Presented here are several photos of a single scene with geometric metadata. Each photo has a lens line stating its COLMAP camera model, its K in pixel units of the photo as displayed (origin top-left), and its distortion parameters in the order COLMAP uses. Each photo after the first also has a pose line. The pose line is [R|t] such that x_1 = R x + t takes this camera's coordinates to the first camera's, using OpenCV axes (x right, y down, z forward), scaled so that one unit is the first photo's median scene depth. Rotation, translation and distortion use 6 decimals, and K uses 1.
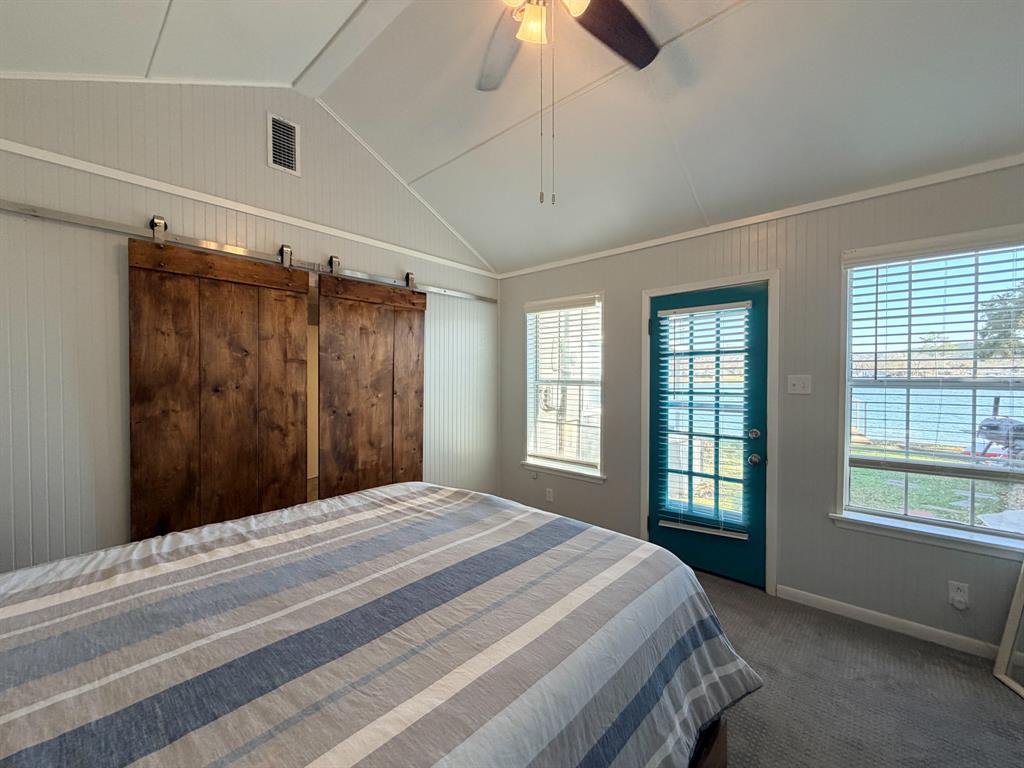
lens RADIAL K [[420.5, 0, 512.0], [0, 420.5, 384.0], [0, 0, 1]] dist [-0.000202, -0.000026]
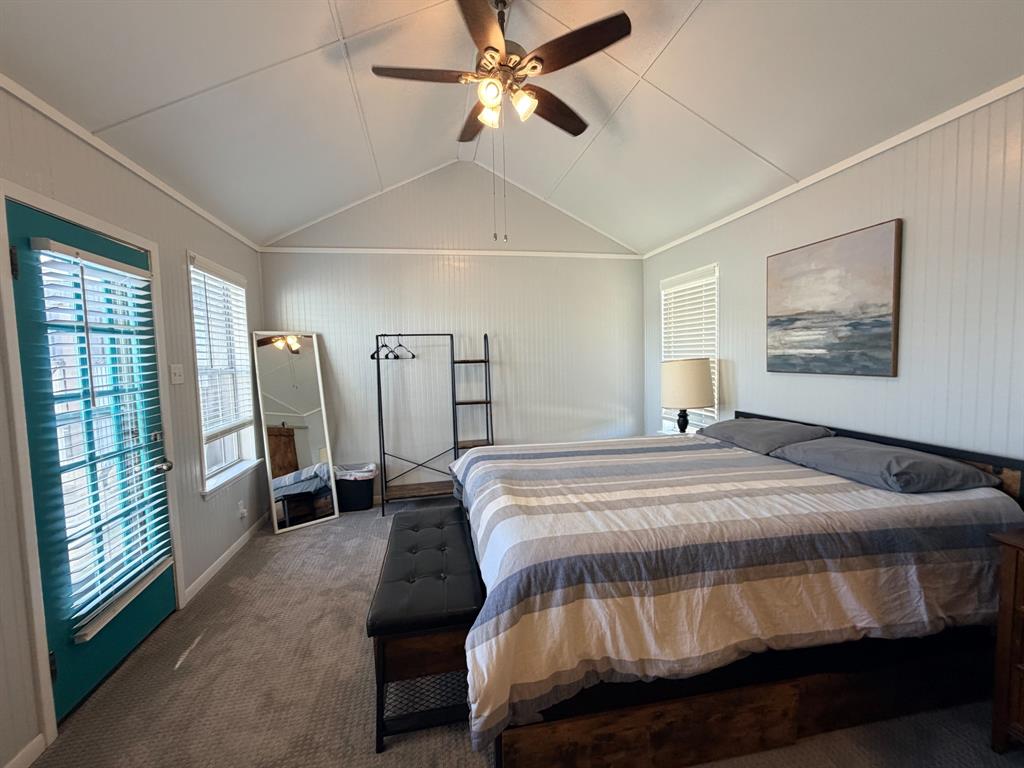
lens RADIAL K [[420.5, 0, 512.0], [0, 420.5, 384.0], [0, 0, 1]] dist [-0.000202, -0.000026]
pose [[-0.807526, -0.014857, 0.589645, -0.480044], [0.036716, 0.996478, 0.075391, -0.018631], [-0.588688, 0.082530, -0.804136, 1.278400]]
